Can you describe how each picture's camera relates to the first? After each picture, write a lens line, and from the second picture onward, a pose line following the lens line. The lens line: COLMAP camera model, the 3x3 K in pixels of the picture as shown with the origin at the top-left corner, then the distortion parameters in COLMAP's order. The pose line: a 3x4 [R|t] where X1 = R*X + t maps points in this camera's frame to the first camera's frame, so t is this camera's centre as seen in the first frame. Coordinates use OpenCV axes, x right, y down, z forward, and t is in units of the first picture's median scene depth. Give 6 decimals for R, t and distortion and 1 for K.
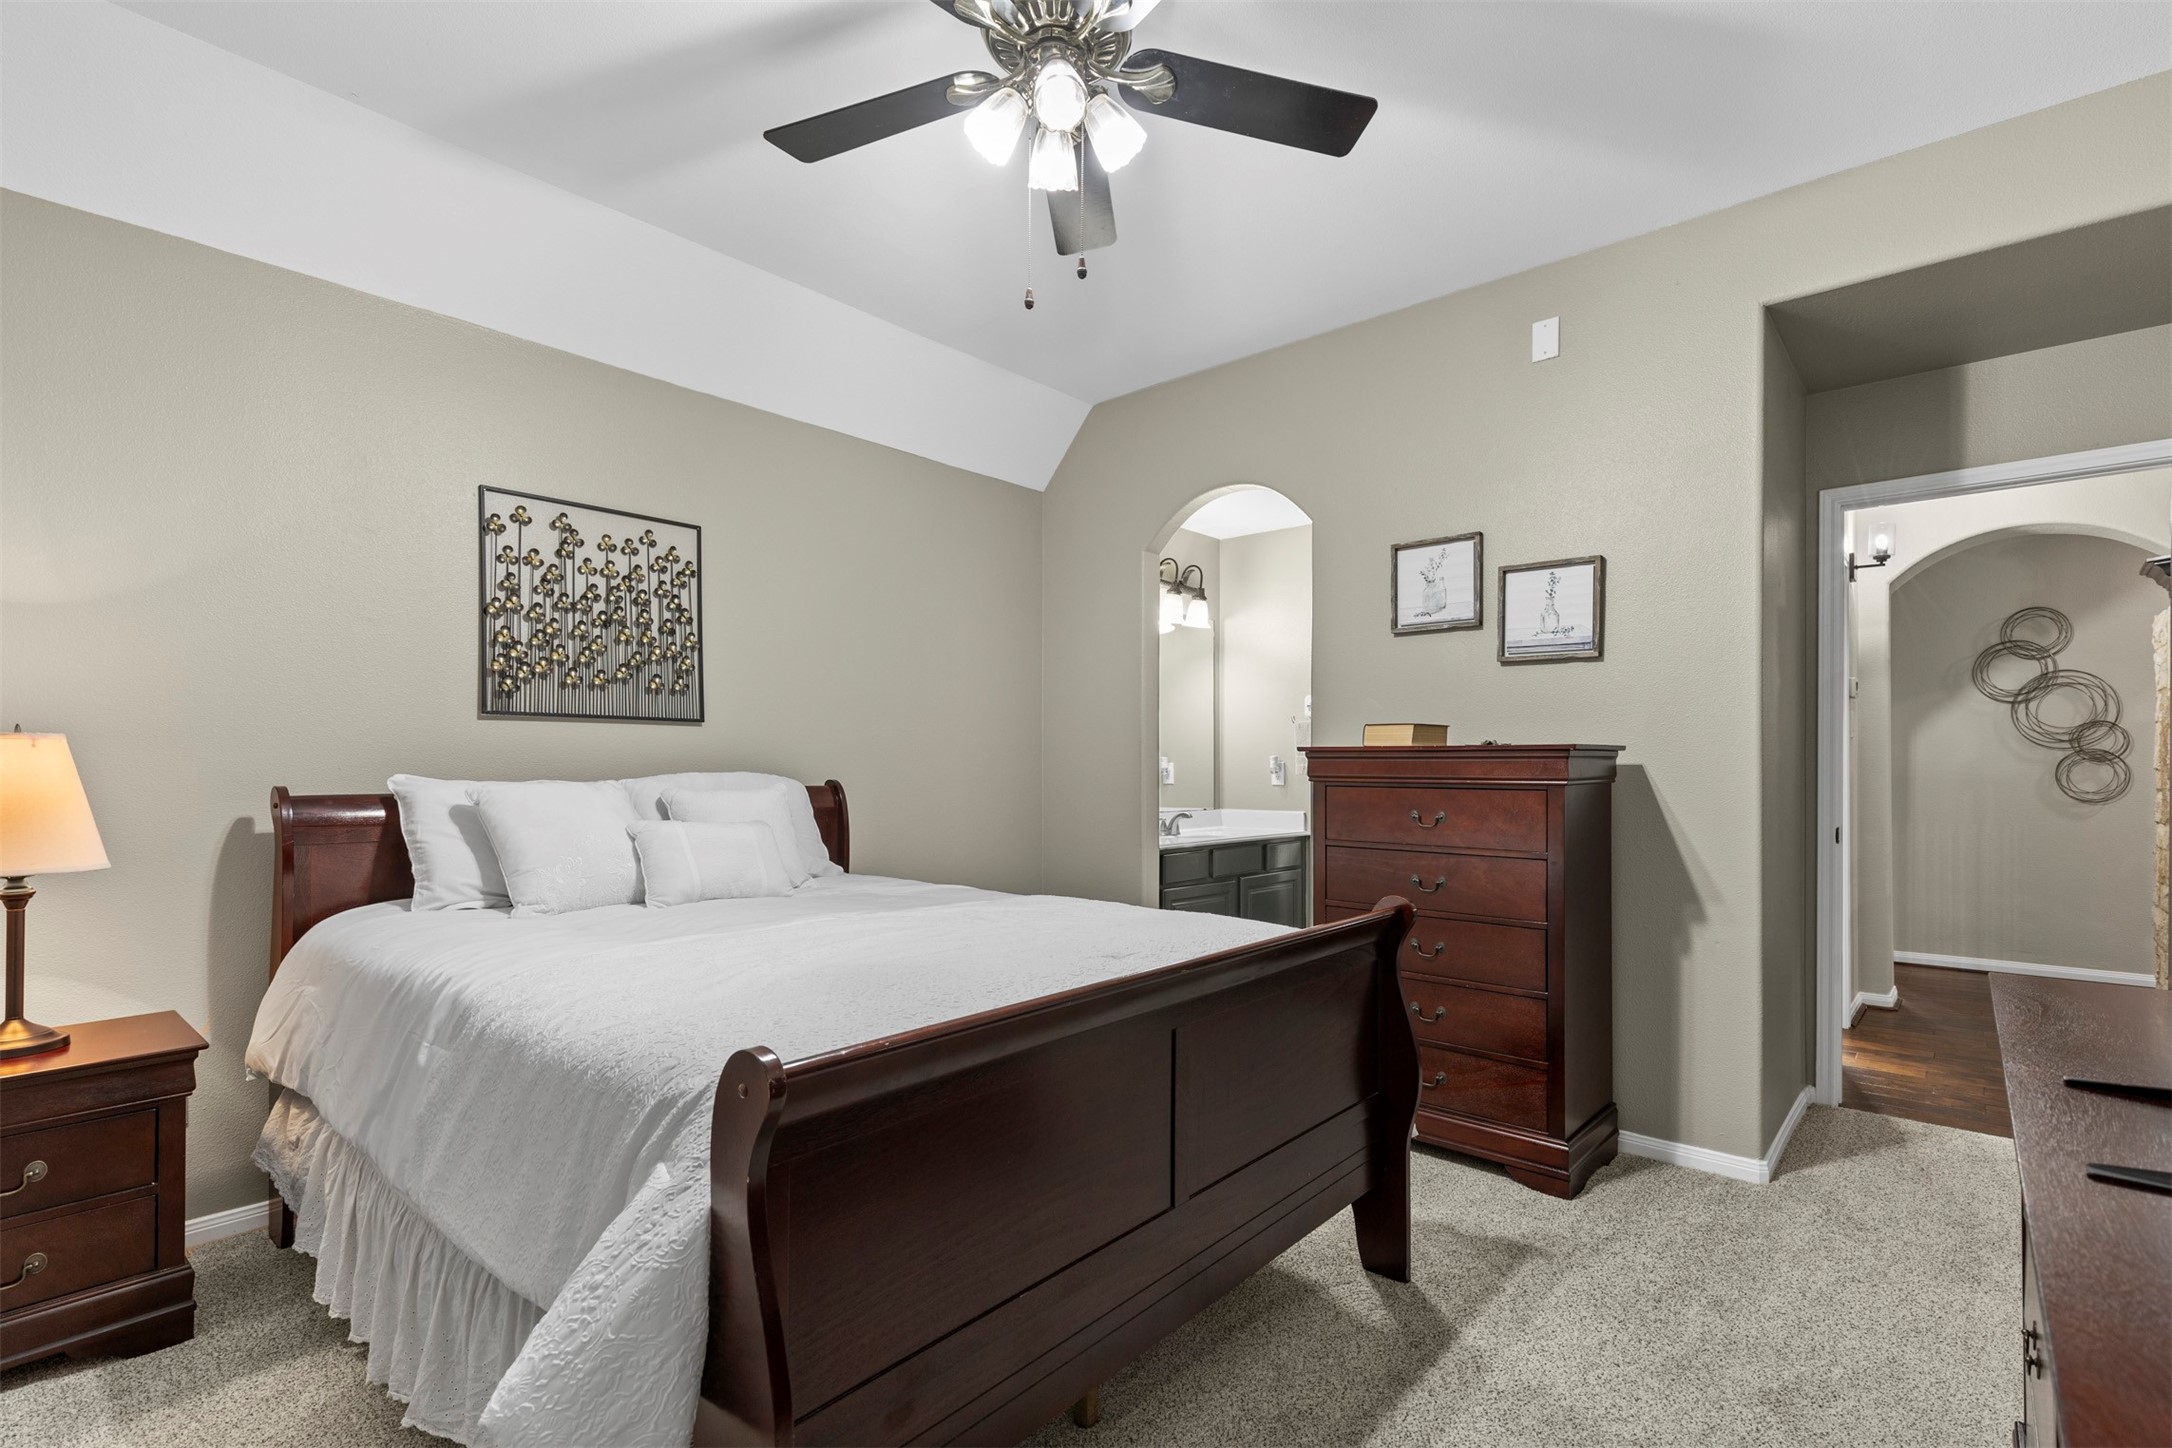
lens RADIAL K [[1001.3, 0, 1102.9], [0, 1001.3, 761.9], [0, 0, 1]] dist [-0.001464, -0.000542]
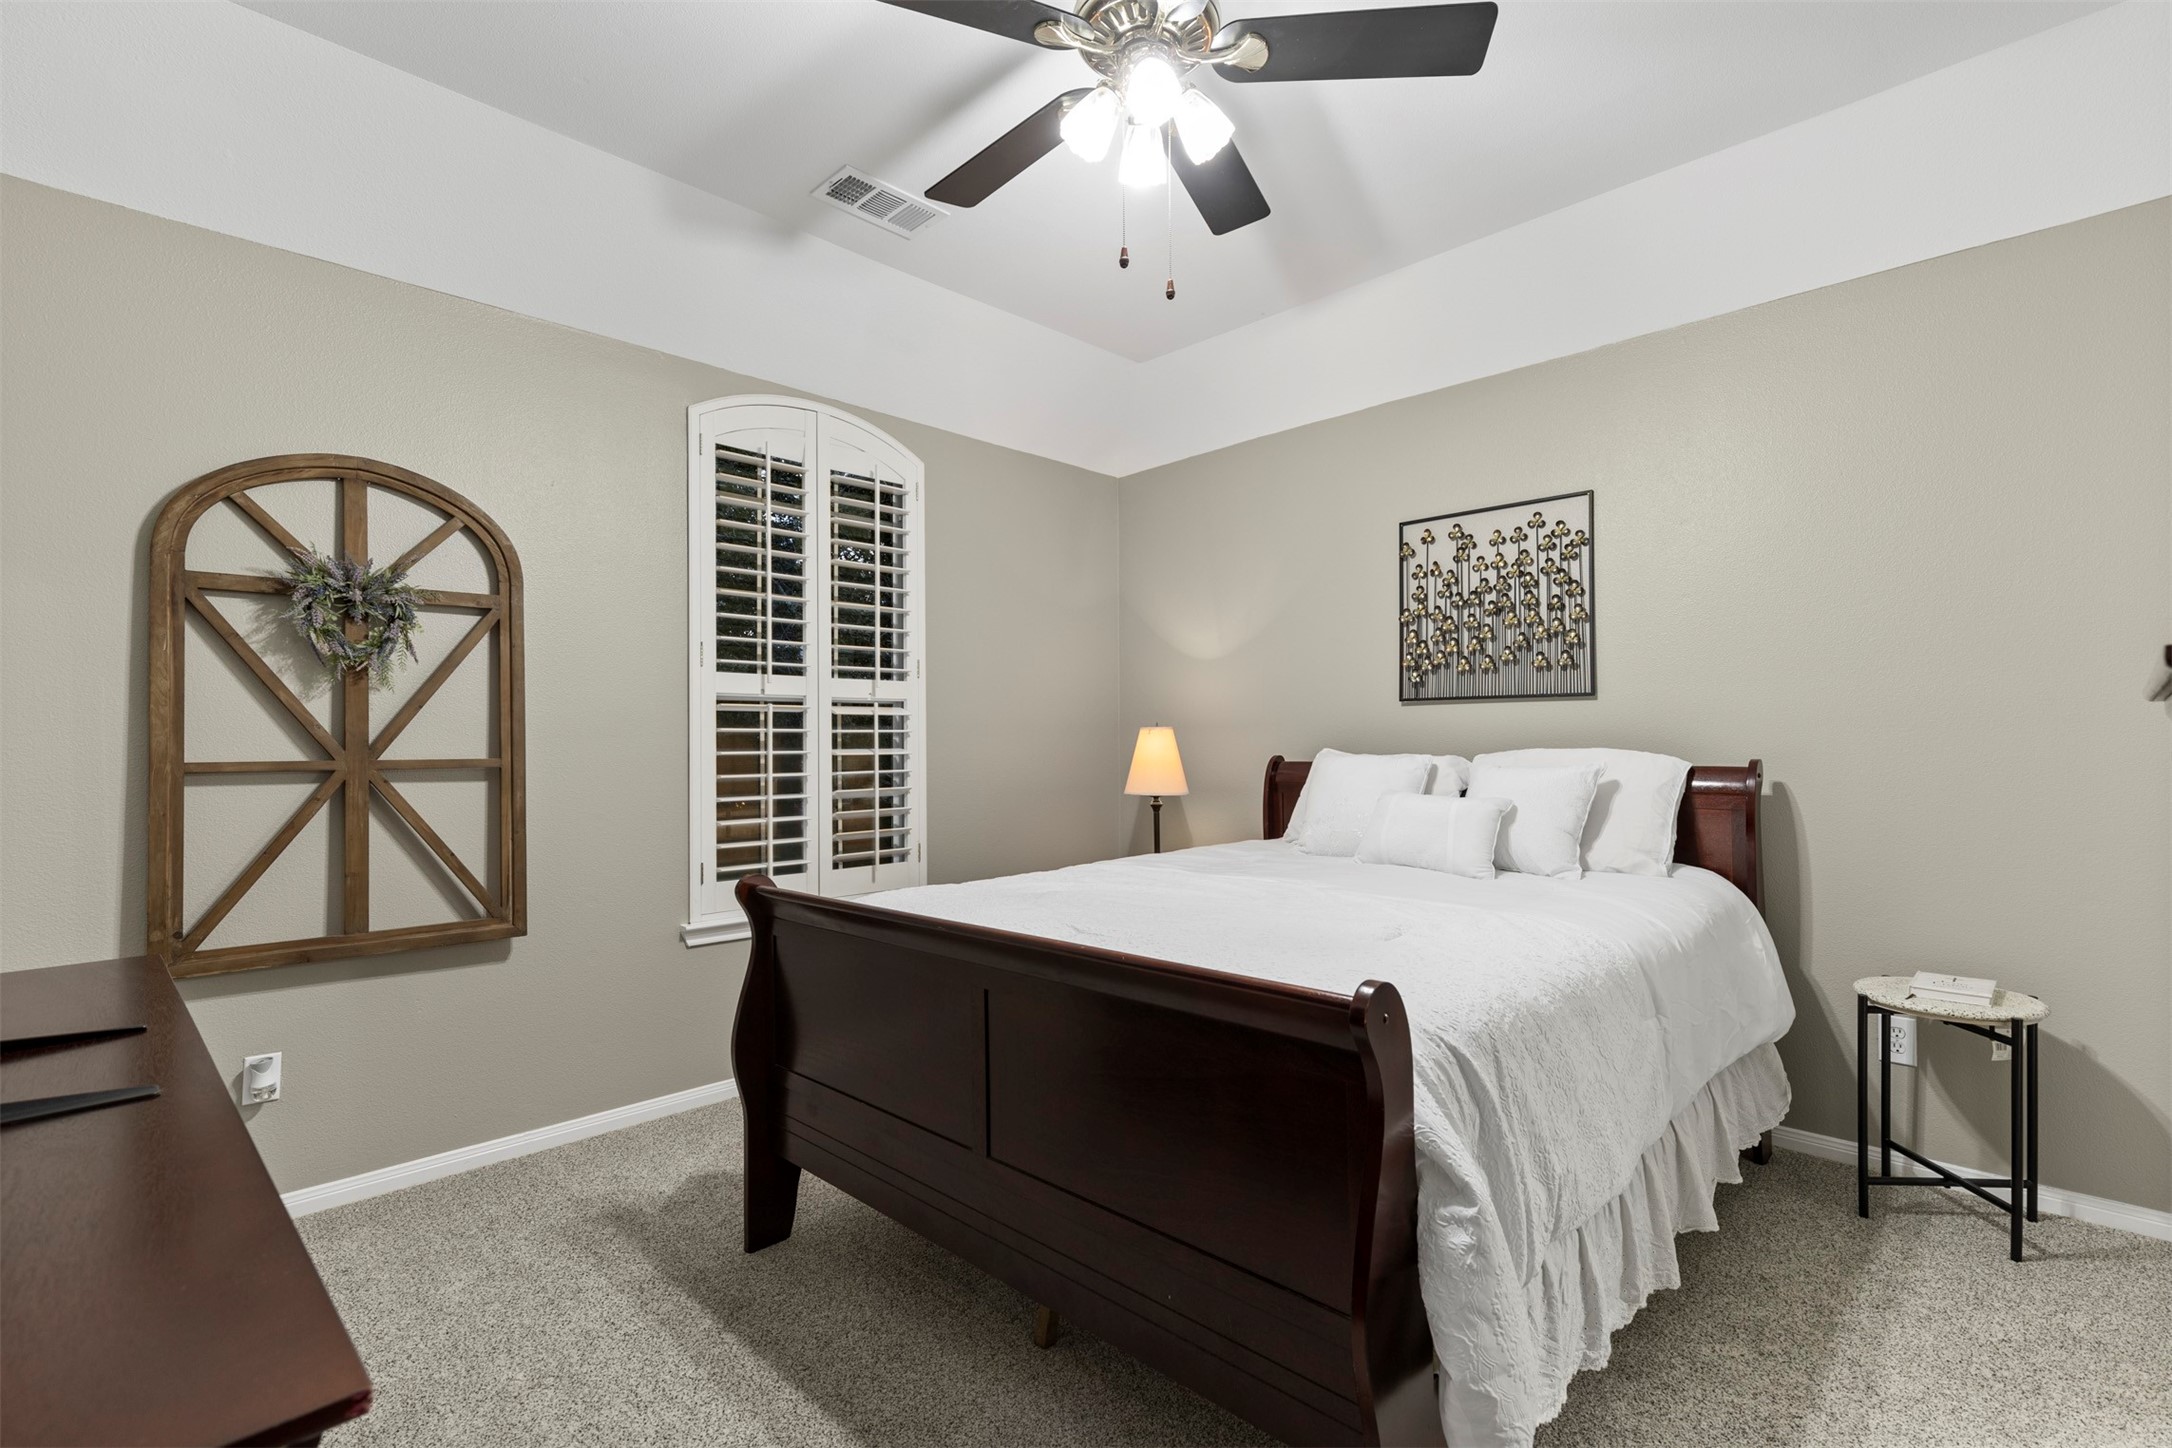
lens RADIAL K [[983.1, 0, 1095.8], [0, 983.1, 739.8], [0, 0, 1]] dist [0.007694, -0.000231]
pose [[-0.067705, 0.003228, -0.997700, 0.589601], [0.009117, 0.999955, 0.002617, -0.004927], [0.997664, -0.008919, -0.067731, 0.617527]]
